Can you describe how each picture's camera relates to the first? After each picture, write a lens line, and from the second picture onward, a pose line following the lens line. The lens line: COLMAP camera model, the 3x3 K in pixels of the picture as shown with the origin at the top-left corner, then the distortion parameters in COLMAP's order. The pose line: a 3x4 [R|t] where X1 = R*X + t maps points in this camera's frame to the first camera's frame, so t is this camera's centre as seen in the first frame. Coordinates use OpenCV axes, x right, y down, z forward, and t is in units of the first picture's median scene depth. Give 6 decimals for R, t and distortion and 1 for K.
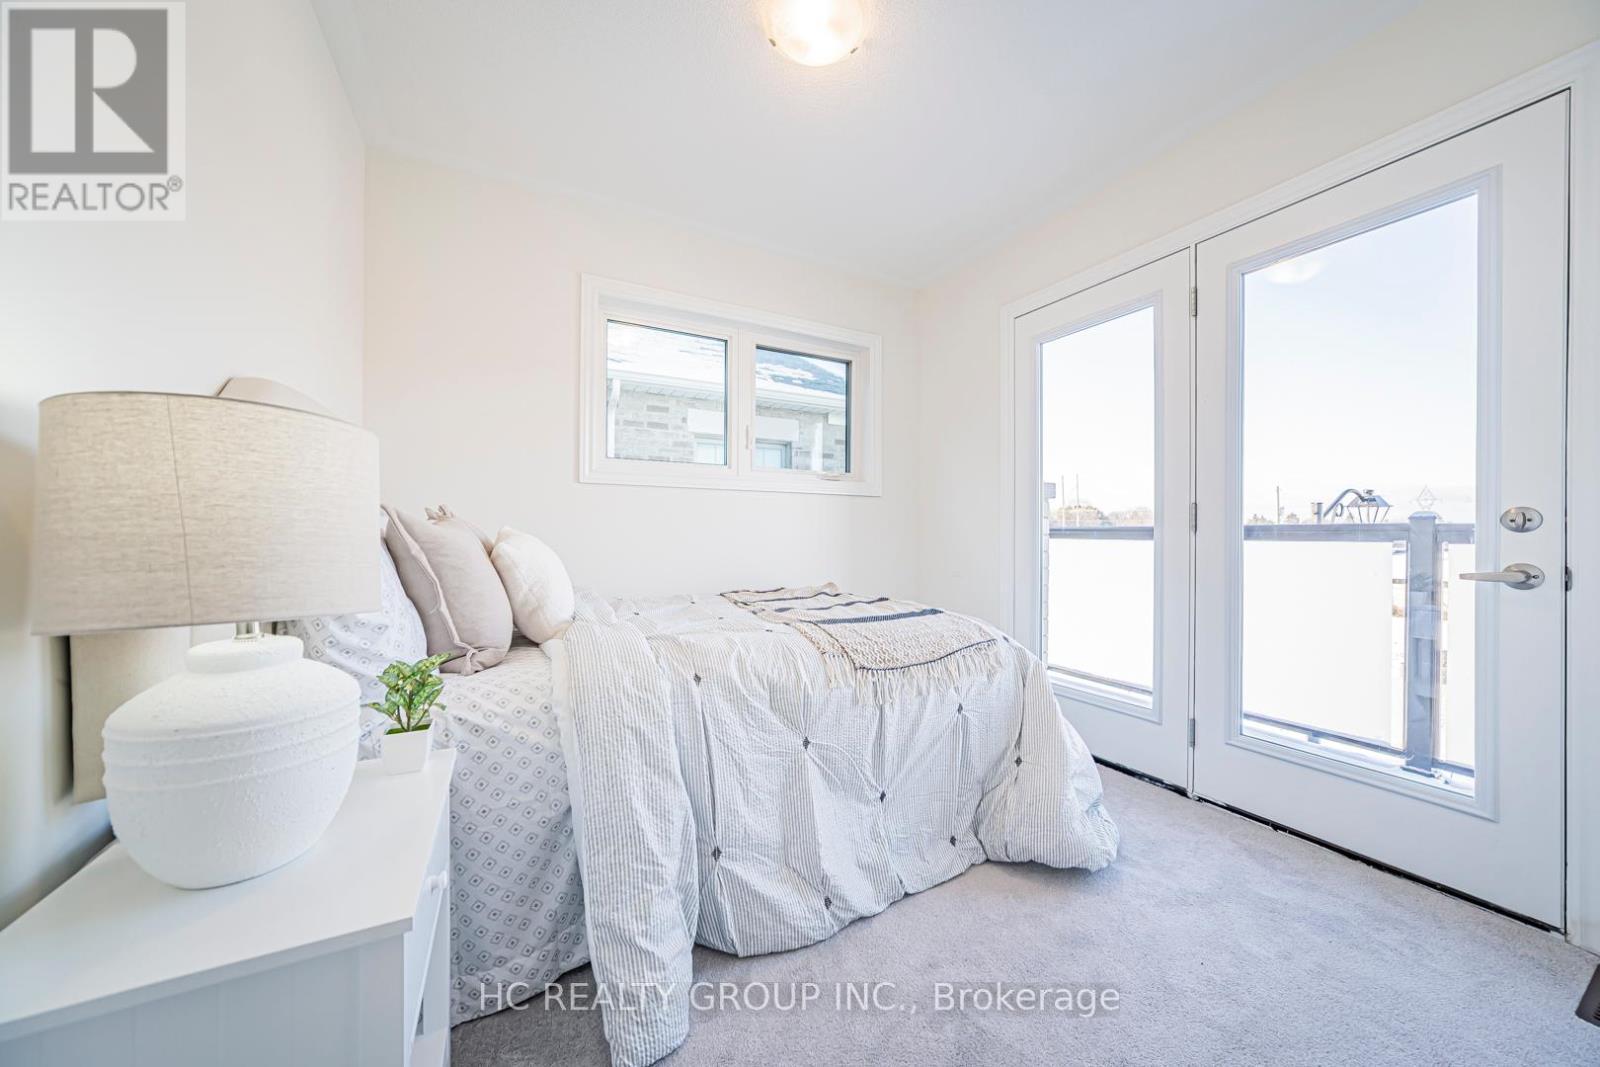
lens RADIAL K [[558.0, 0, 803.1], [0, 558.0, 535.5], [0, 0, 1]] dist [-0.024575, 0.007931]
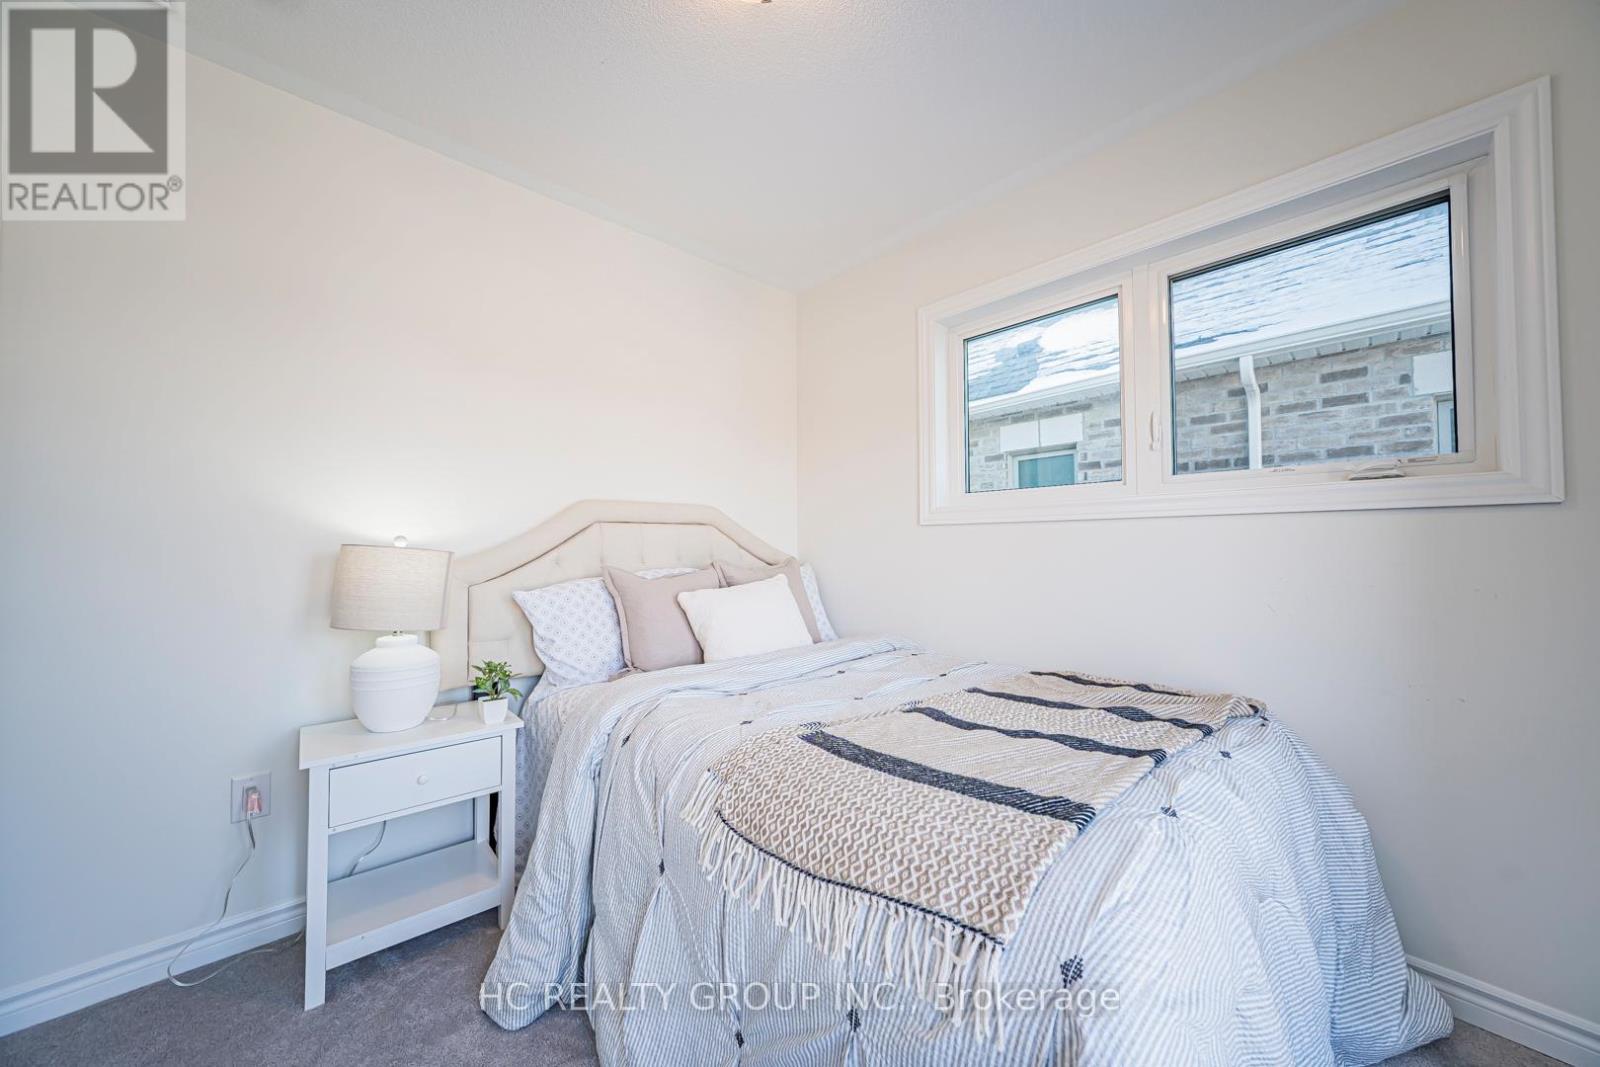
lens RADIAL K [[558.0, 0, 803.1], [0, 558.0, 535.5], [0, 0, 1]] dist [-0.024575, 0.007931]
pose [[0.222122, -0.017206, -0.974867, 0.223881], [-0.010116, 0.999750, -0.019950, -0.020405], [0.974966, 0.014294, 0.221892, 0.244207]]
